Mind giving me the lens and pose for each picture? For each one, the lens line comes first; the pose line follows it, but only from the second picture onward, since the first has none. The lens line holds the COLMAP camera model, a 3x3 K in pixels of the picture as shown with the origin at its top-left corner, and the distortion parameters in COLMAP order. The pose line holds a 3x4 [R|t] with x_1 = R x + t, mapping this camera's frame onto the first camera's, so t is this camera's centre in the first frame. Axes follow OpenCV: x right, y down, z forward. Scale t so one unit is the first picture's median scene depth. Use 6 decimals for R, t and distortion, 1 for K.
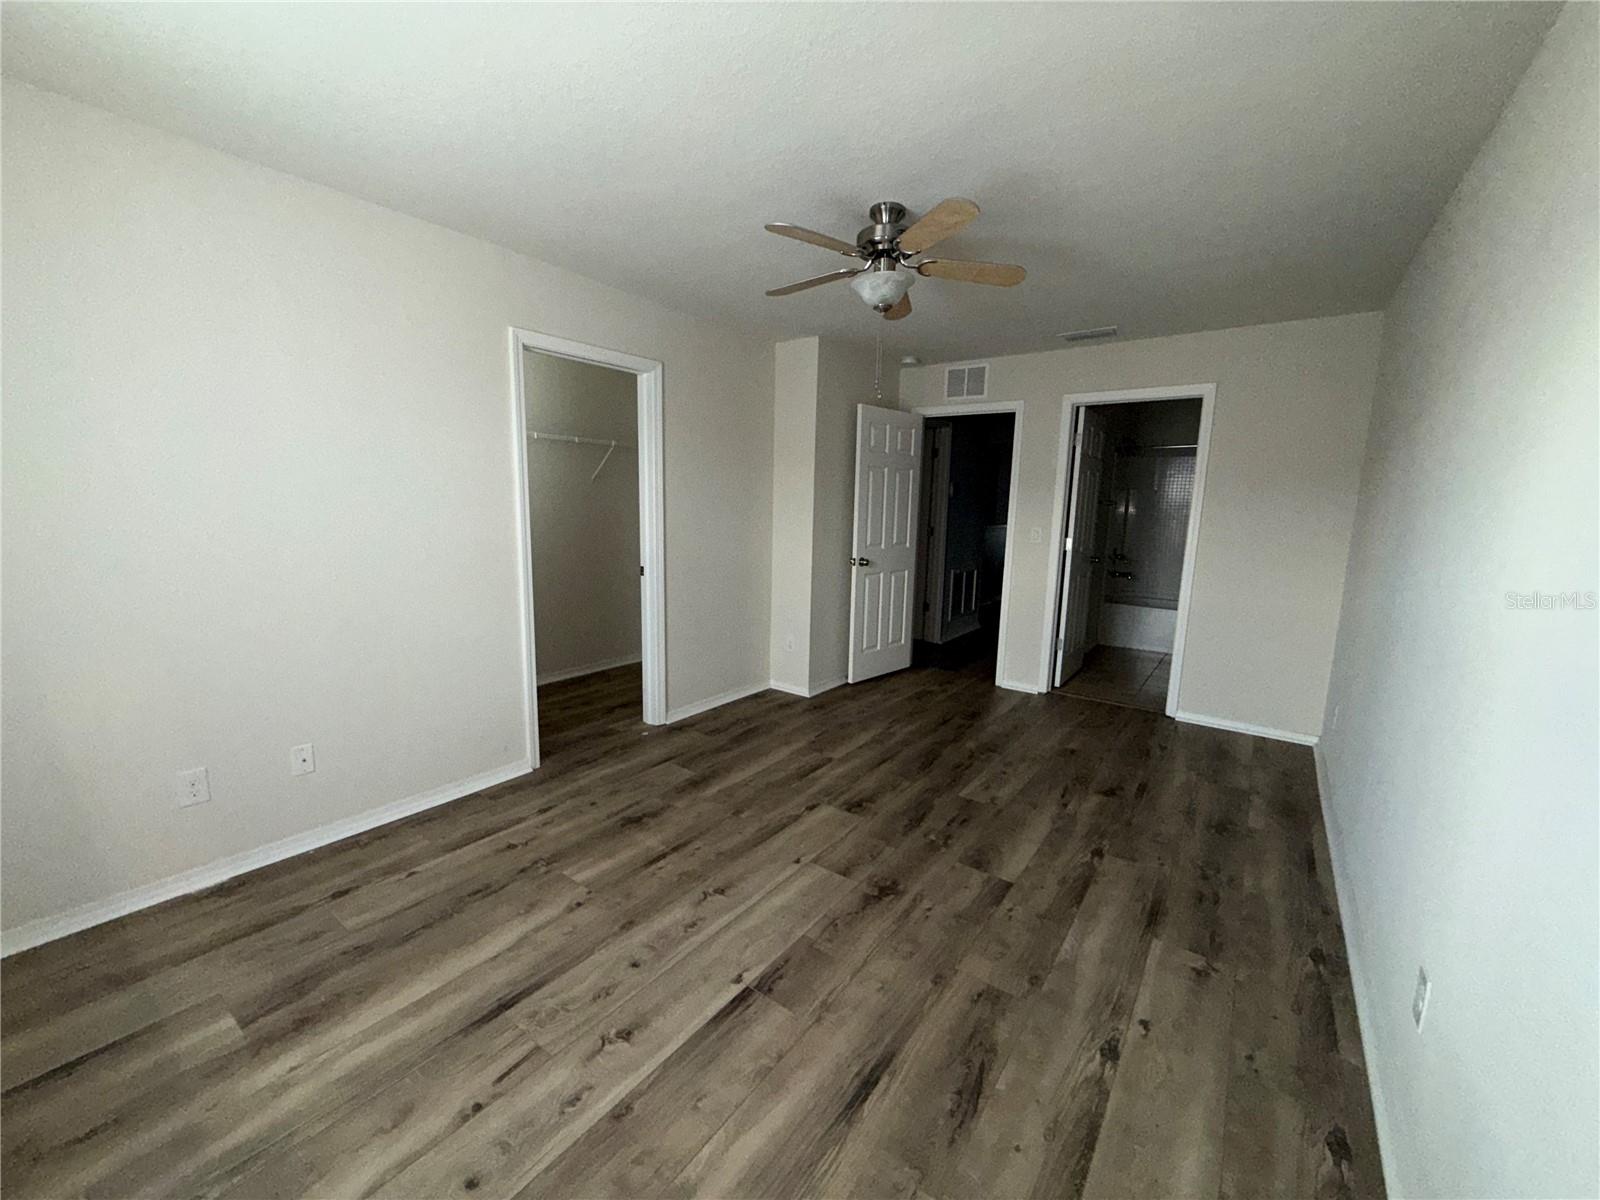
lens RADIAL K [[640.6, 0, 796.2], [0, 640.6, 600.6], [0, 0, 1]] dist [-0.001028, 0.001106]
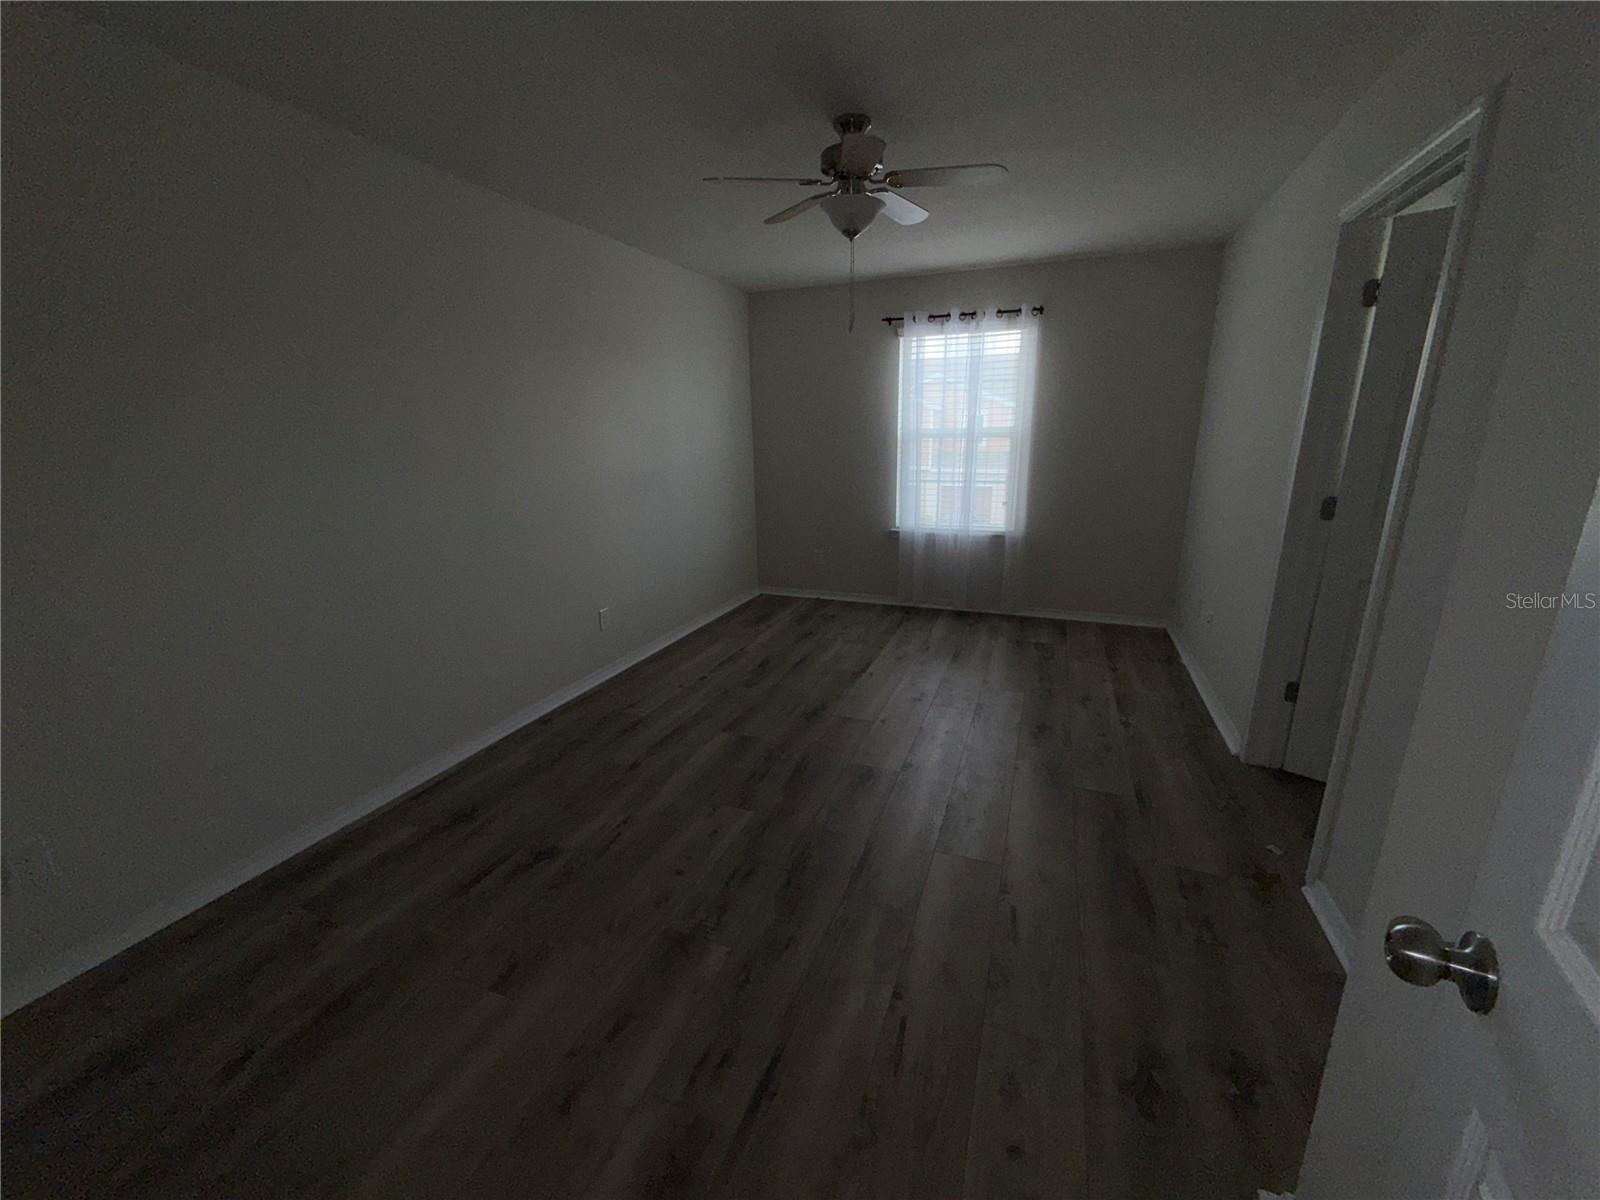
lens RADIAL K [[640.6, 0, 801.2], [0, 640.6, 602.1], [0, 0, 1]] dist [-0.001028, 0.001106]
pose [[-0.965906, 0.061960, -0.251369, 0.466516], [-0.044250, 0.917141, 0.396099, -0.313553], [0.255084, 0.393718, -0.883130, 1.980819]]
